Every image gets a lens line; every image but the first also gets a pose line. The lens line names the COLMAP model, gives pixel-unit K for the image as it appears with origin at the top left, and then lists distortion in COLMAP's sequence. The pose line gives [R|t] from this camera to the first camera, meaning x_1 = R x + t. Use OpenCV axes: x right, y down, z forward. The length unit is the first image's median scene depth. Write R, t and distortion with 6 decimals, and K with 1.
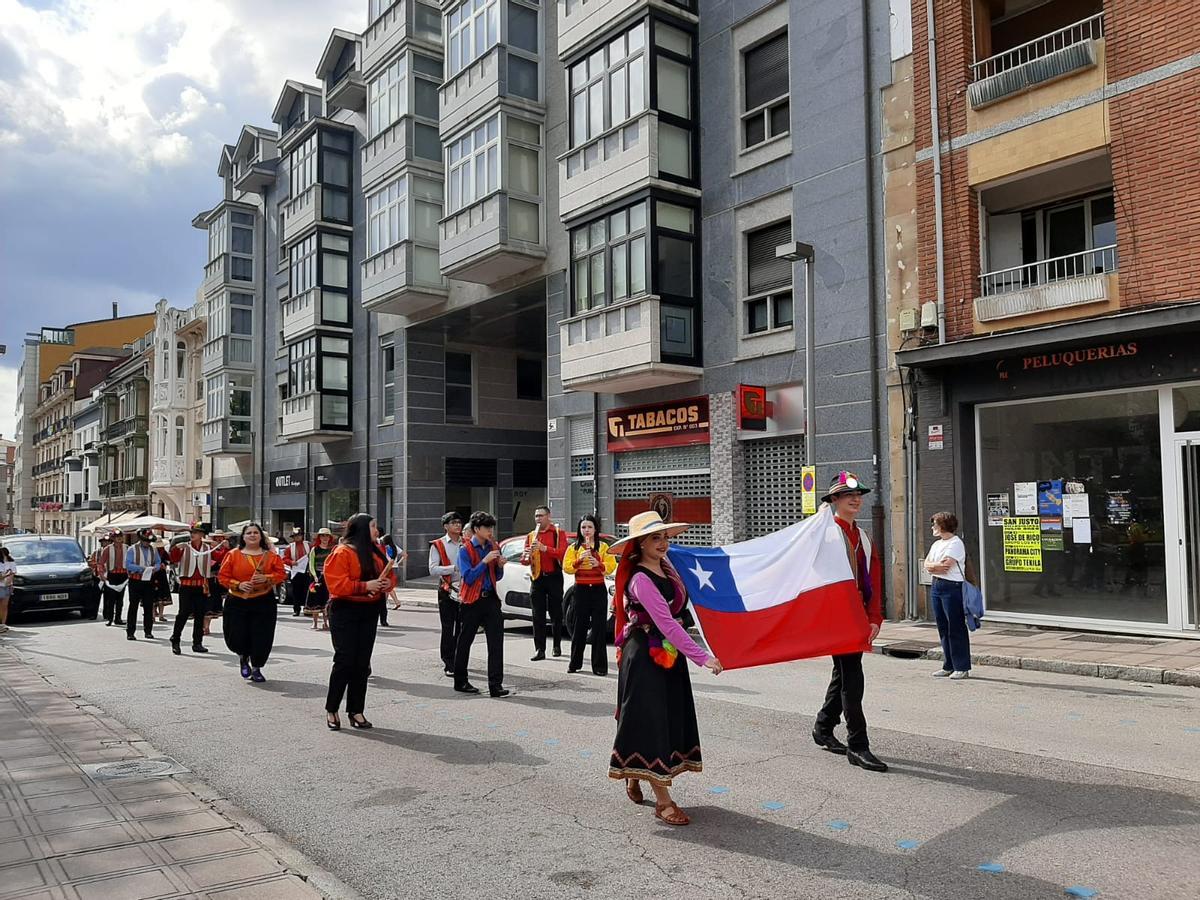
lens RADIAL K [[922.1, 0, 602.9], [0, 922.1, 470.3], [0, 0, 1]] dist [0.120479, -0.234893]
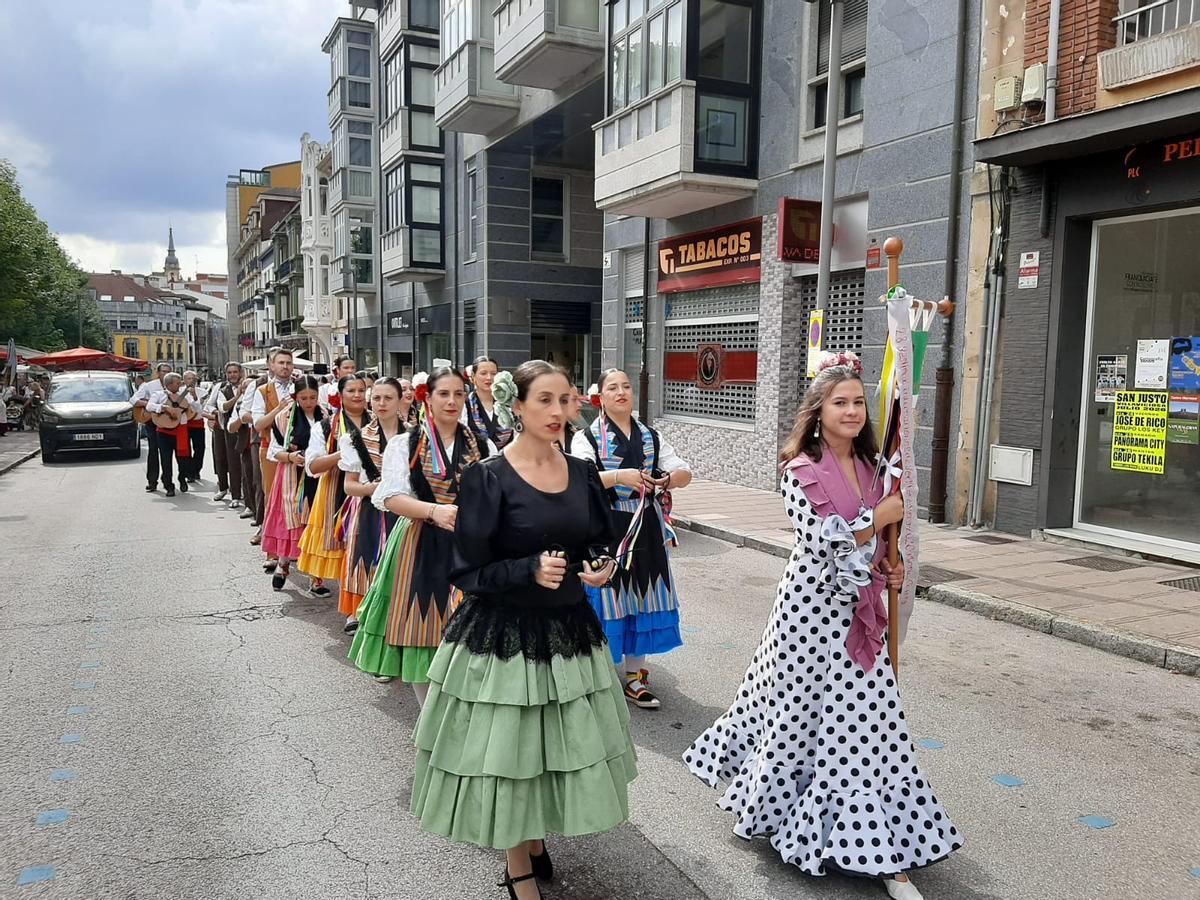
lens RADIAL K [[929.7, 0, 604.5], [0, 929.7, 454.3], [0, 0, 1]] dist [0.085214, -0.155692]
pose [[0.975159, 0.048808, -0.216060, 0.132989], [-0.017193, 0.989157, 0.145853, 0.001939], [0.220836, -0.138515, 0.965425, 0.157616]]
